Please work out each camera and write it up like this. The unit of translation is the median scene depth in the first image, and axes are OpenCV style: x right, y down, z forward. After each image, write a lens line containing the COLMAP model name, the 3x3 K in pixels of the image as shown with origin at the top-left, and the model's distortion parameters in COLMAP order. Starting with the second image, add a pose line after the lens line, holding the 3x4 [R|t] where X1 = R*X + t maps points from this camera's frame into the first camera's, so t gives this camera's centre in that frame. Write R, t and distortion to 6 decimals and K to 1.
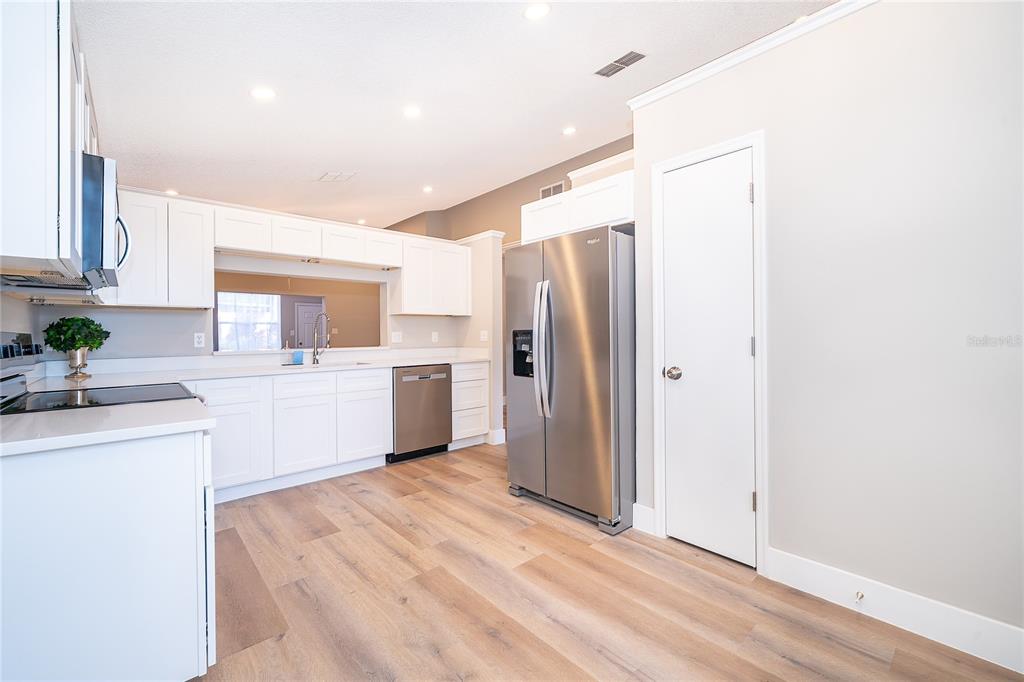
lens RADIAL K [[422.0, 0, 512.0], [0, 422.0, 341.0], [0, 0, 1]] dist [0.000358, -0.000031]
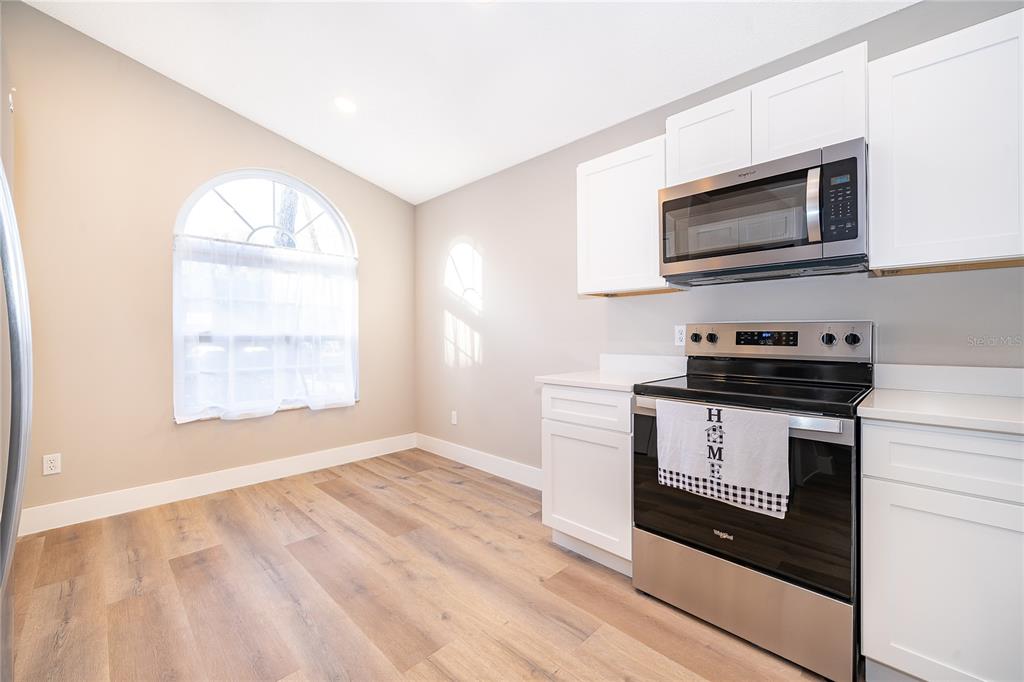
lens RADIAL K [[414.2, 0, 515.4], [0, 414.2, 329.3], [0, 0, 1]] dist [0.001468, 0.000462]
pose [[-0.997829, 0.015365, -0.064037, -0.201674], [0.014883, 0.999857, 0.007995, -0.011747], [0.064150, 0.007024, -0.997916, 1.068061]]
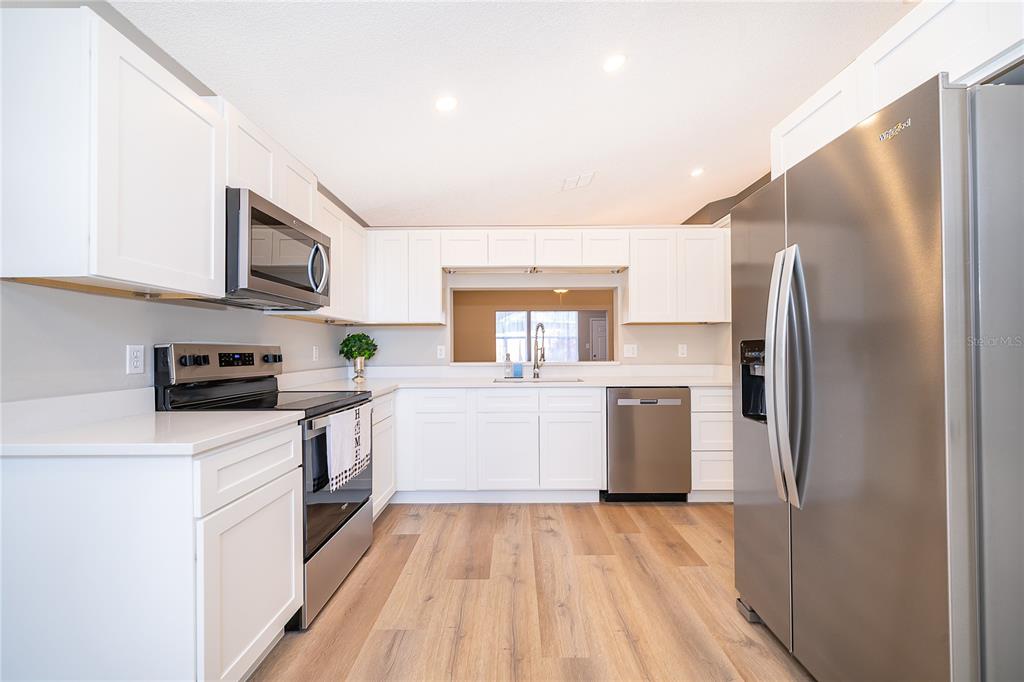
lens RADIAL K [[407.3, 0, 512.8], [0, 407.3, 349.4], [0, 0, 1]] dist [0.000219, -0.000077]
pose [[0.739390, 0.004878, -0.673259, 0.136598], [-0.011945, 0.999911, -0.005873, -0.005377], [0.673171, 0.012385, 0.739383, 0.319399]]
